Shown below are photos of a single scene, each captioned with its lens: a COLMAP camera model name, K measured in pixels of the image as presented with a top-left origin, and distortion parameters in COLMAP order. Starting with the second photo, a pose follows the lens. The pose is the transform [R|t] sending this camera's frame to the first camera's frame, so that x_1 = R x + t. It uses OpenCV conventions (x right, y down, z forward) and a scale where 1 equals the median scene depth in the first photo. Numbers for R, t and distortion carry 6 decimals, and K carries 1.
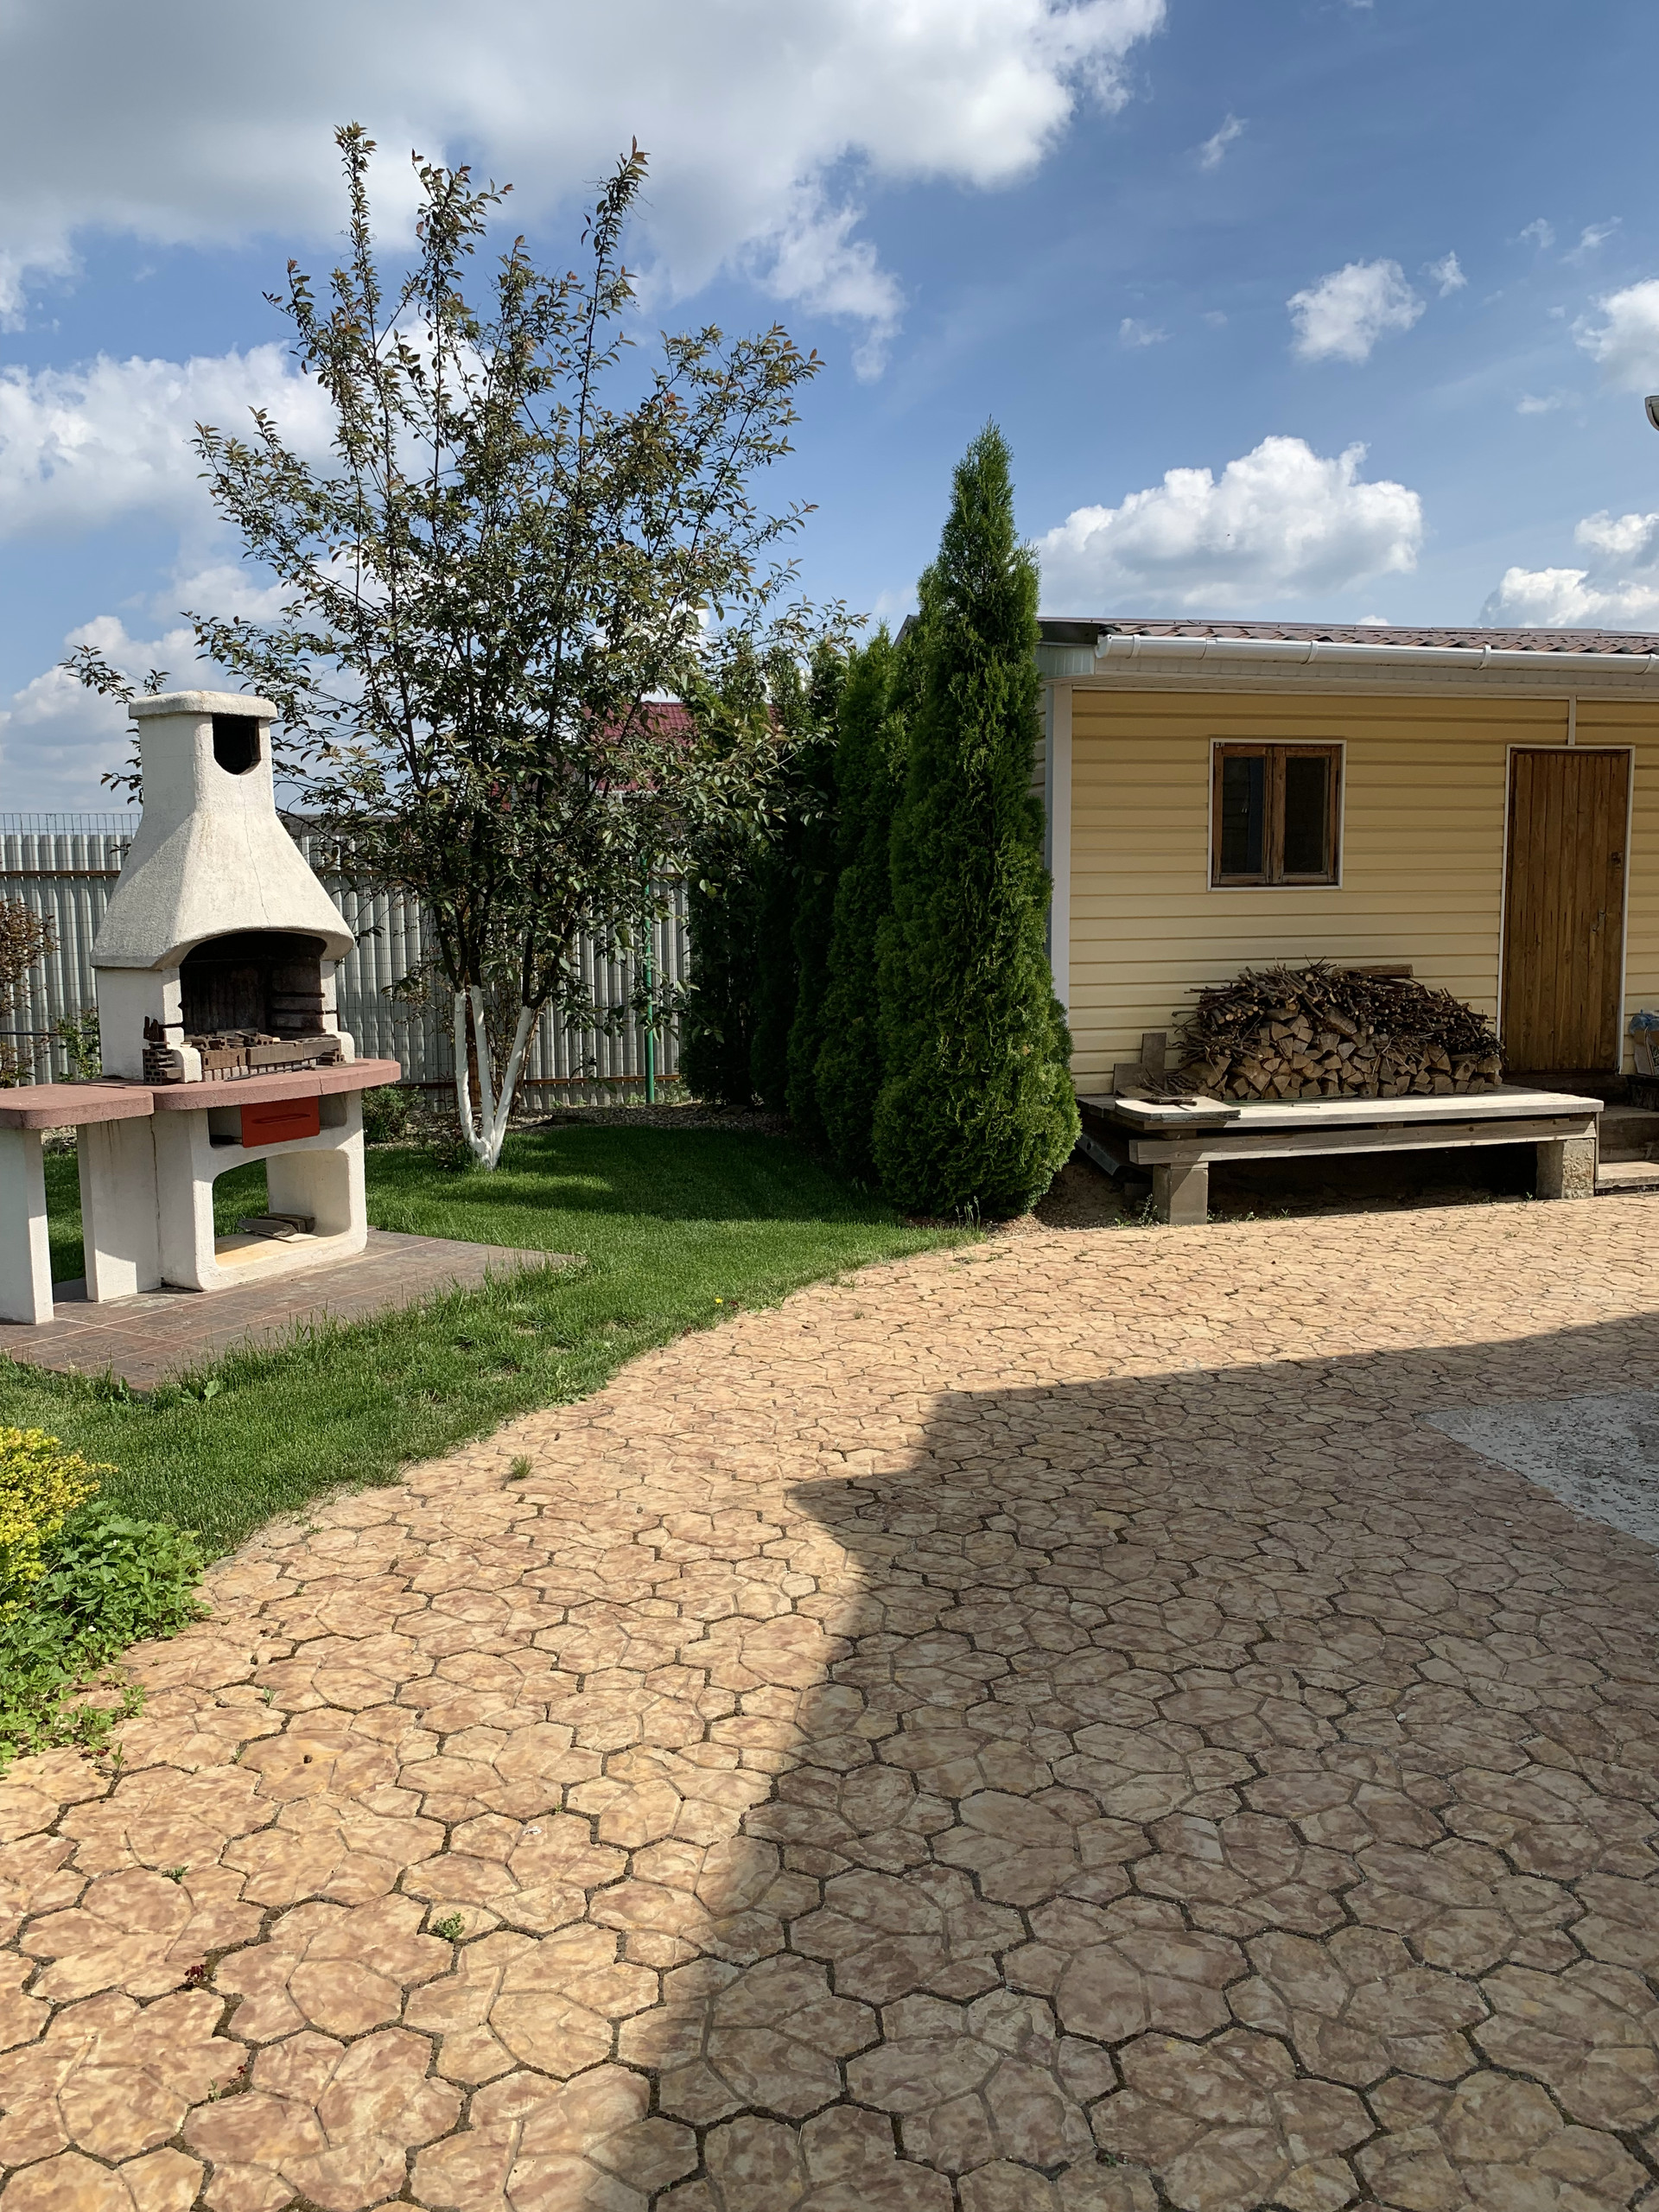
lens RADIAL K [[1682.3, 0, 830.2], [0, 1682.3, 1093.6], [0, 0, 1]] dist [0.029531, -0.029792]
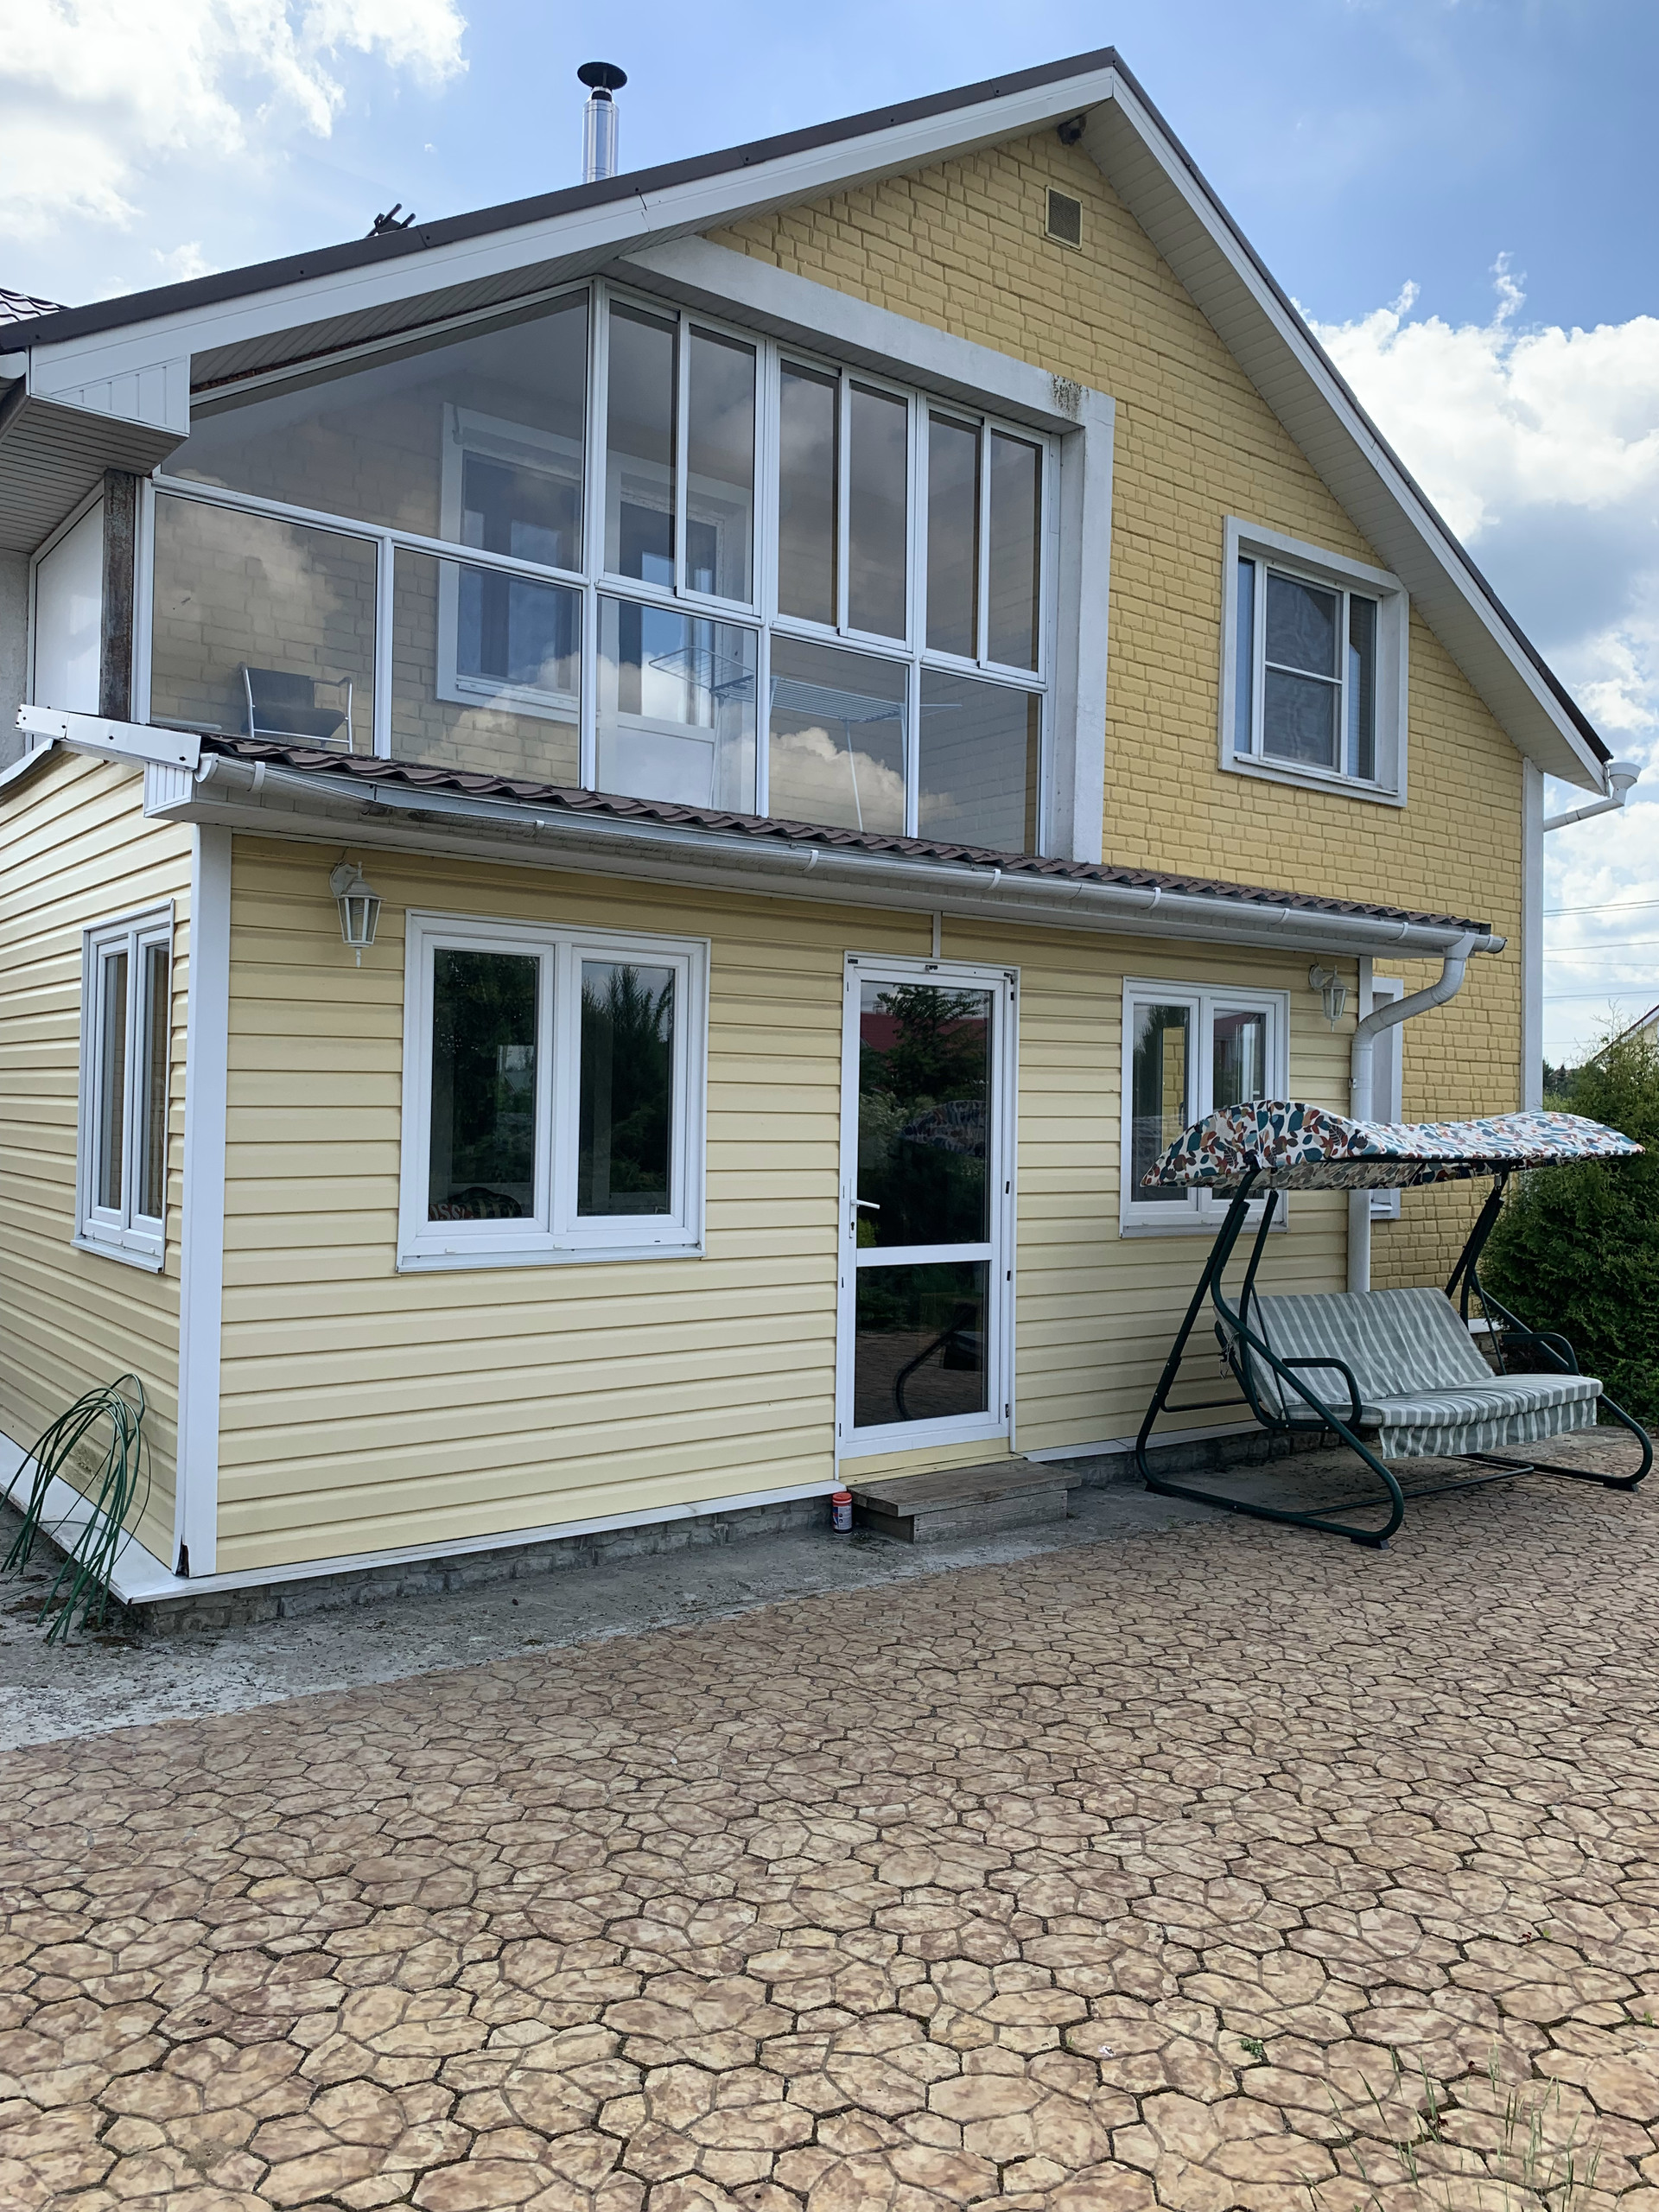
lens RADIAL K [[1692.3, 0, 821.0], [0, 1692.3, 1047.5], [0, 0, 1]] dist [0.030054, -0.004001]
pose [[-0.374987, 0.041010, 0.926123, -0.755337], [0.095406, 0.995424, -0.005449, -0.145995], [-0.922108, 0.086314, -0.377183, 0.996828]]
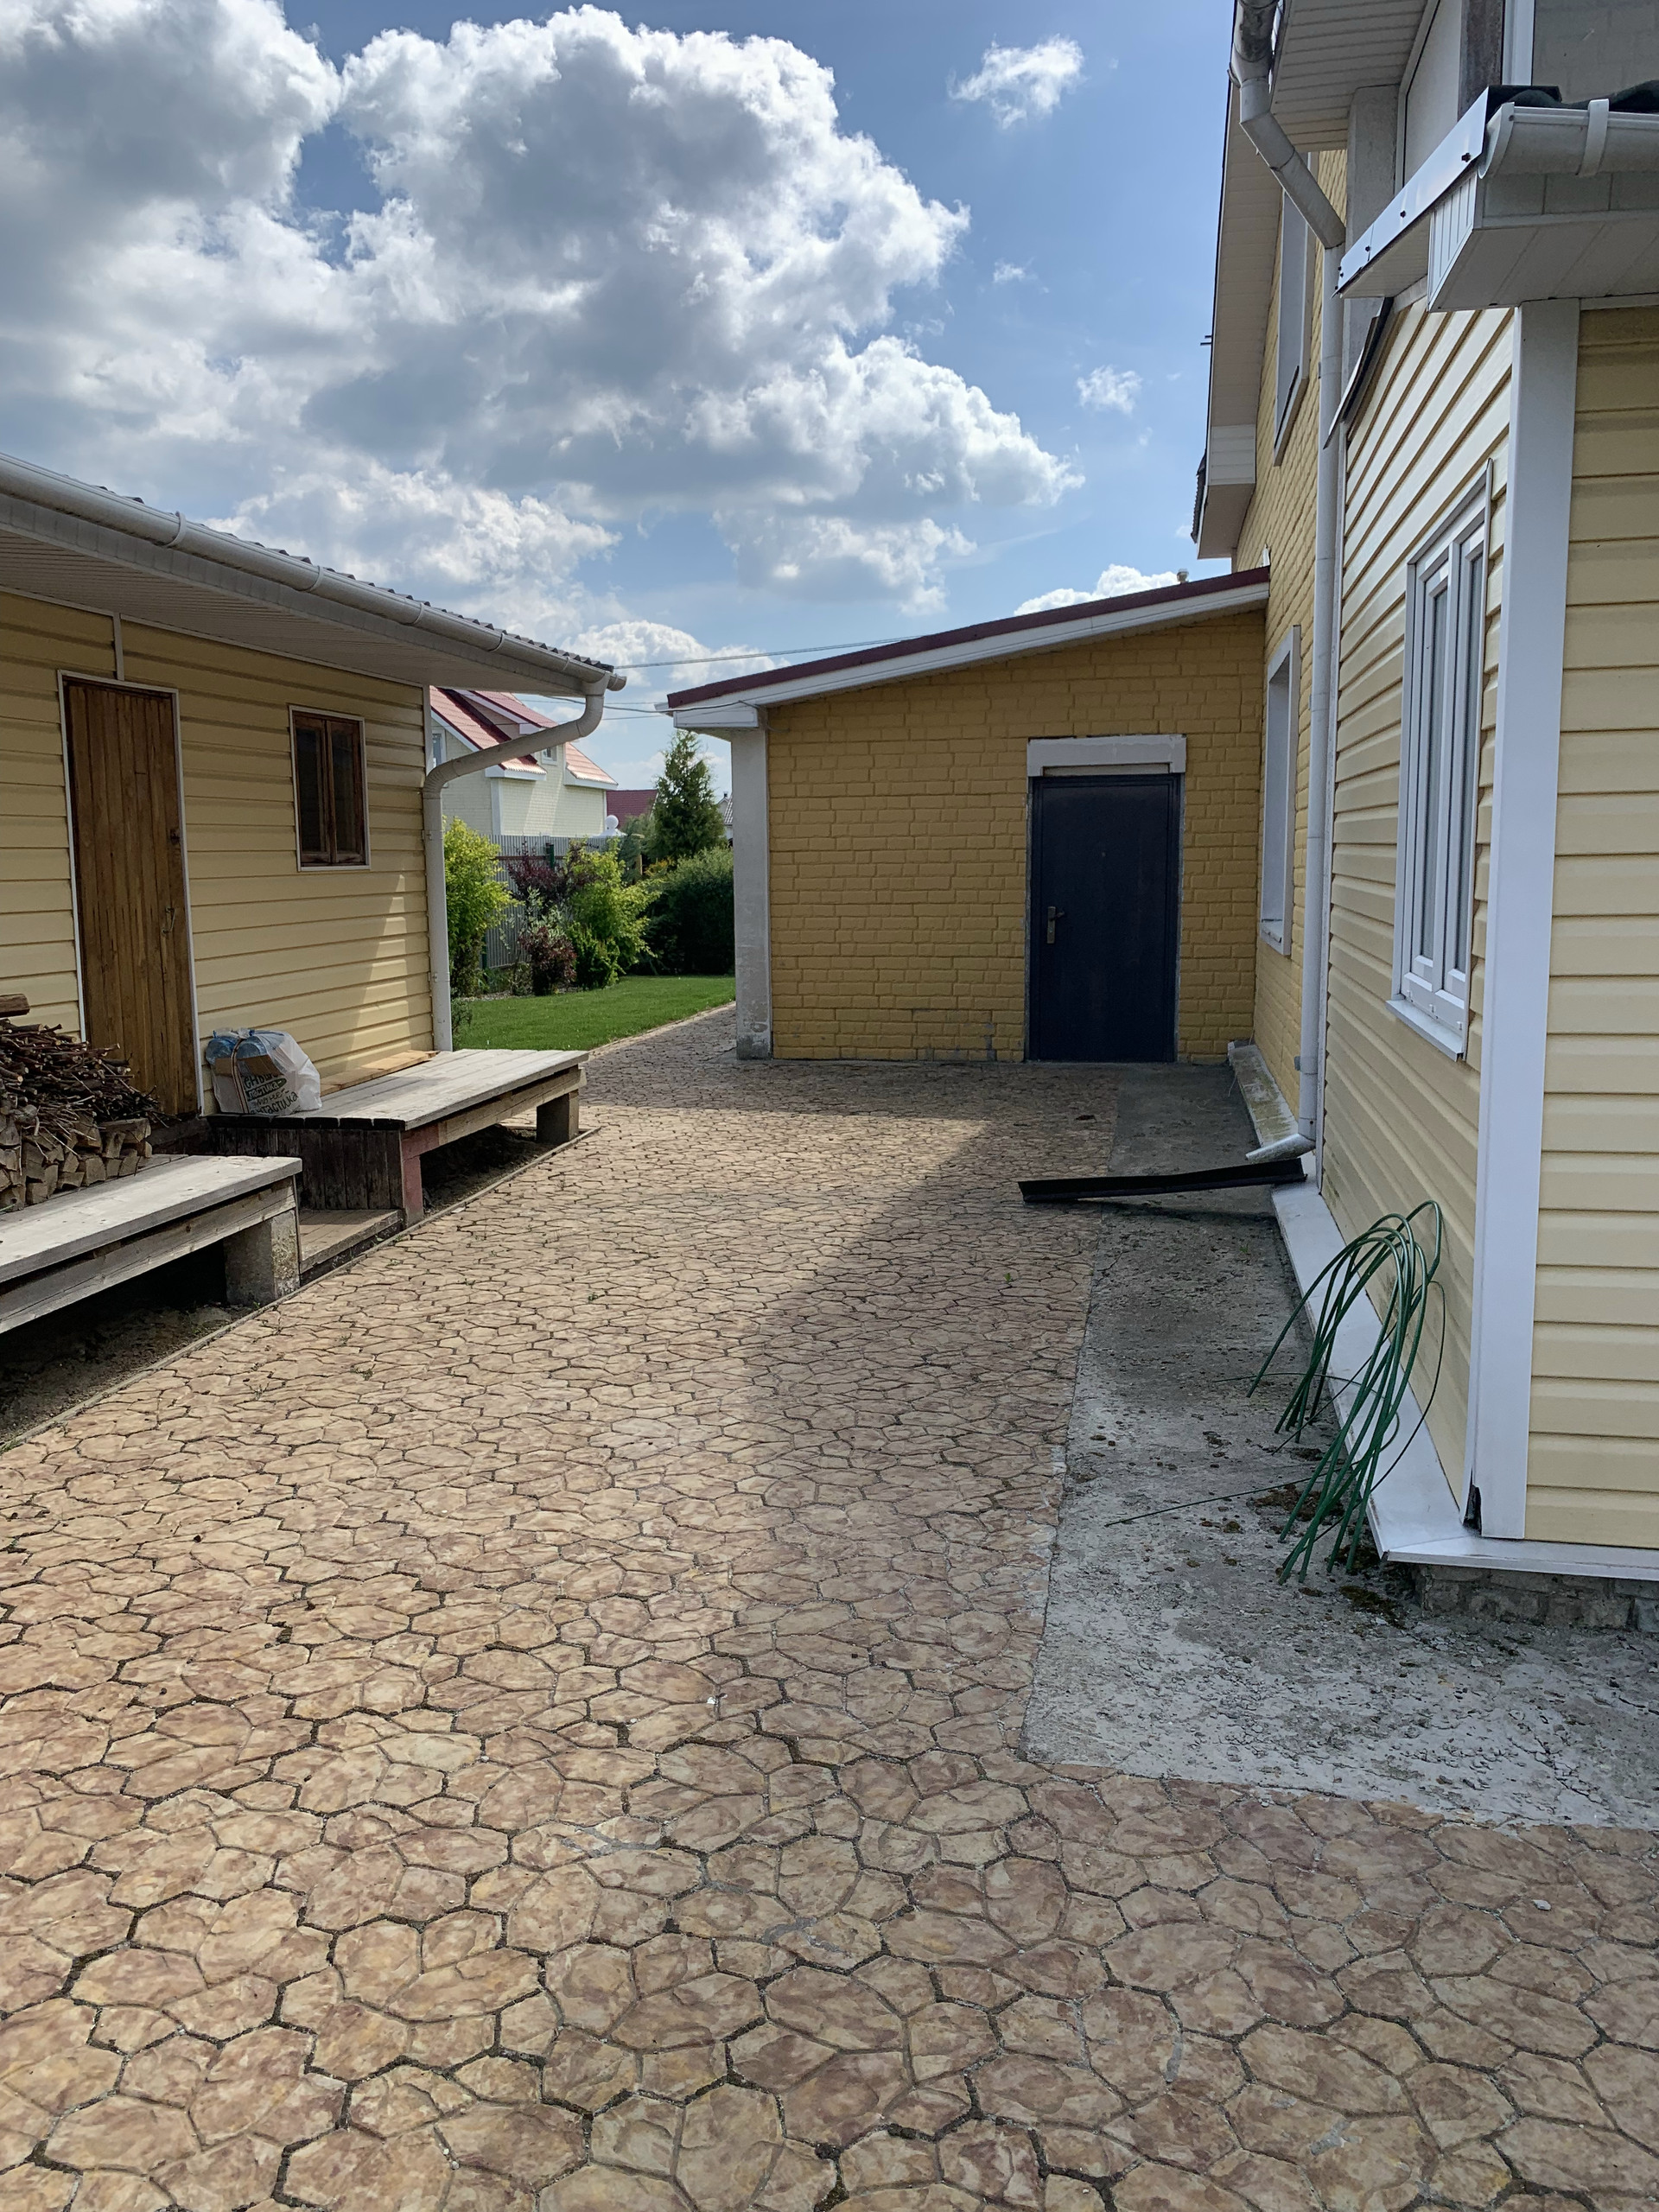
lens RADIAL K [[1682.3, 0, 830.2], [0, 1682.3, 1093.6], [0, 0, 1]] dist [0.029531, -0.029792]
pose [[0.431254, -0.119634, 0.894264, -0.222176], [0.111065, 0.990671, 0.078971, -0.113613], [-0.895368, 0.065265, 0.440518, 0.894994]]
